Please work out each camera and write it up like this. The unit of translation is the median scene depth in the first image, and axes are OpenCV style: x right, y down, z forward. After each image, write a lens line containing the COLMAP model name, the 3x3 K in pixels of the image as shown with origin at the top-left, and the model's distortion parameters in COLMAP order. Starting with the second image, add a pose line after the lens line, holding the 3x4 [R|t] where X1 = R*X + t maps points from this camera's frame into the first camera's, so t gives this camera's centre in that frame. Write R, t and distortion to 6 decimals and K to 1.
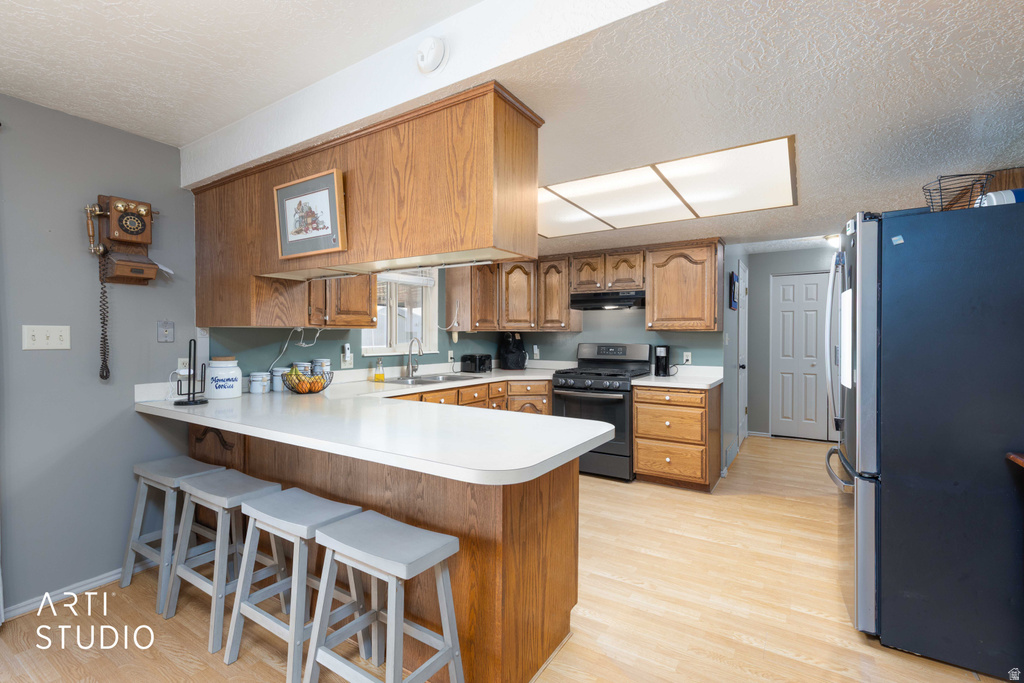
lens RADIAL K [[462.3, 0, 510.1], [0, 462.3, 340.1], [0, 0, 1]] dist [0.010542, -0.002058]
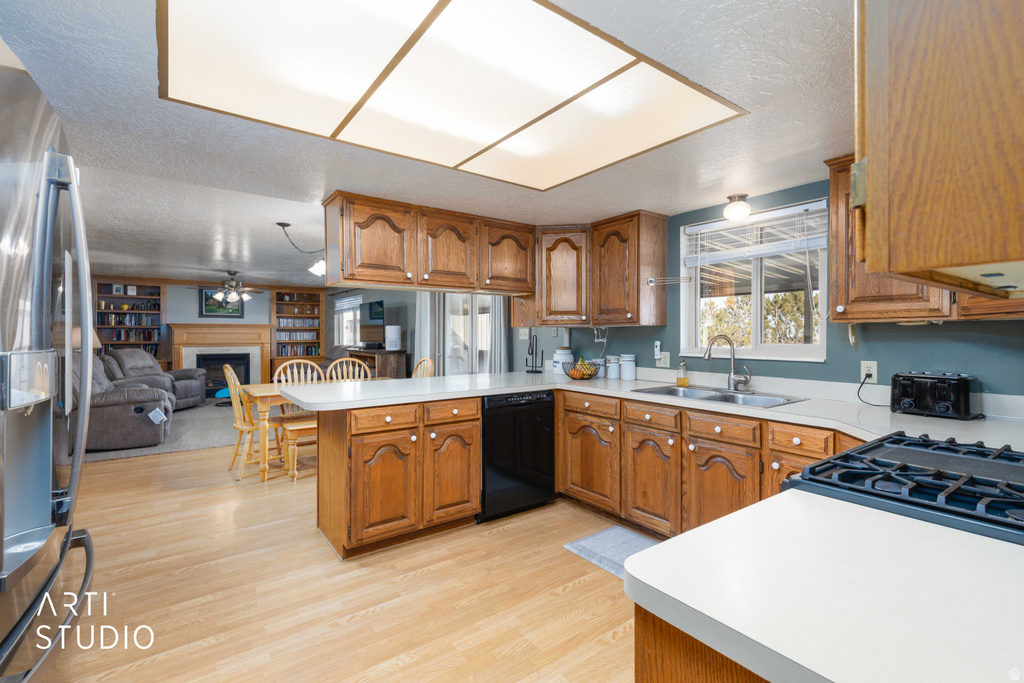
lens RADIAL K [[462.3, 0, 514.4], [0, 462.3, 335.2], [0, 0, 1]] dist [0.010542, -0.002058]
pose [[-0.351606, 0.003244, -0.936142, 0.566268], [-0.008435, 0.999942, 0.006633, -0.007596], [0.936110, 0.010228, -0.351558, 0.915144]]
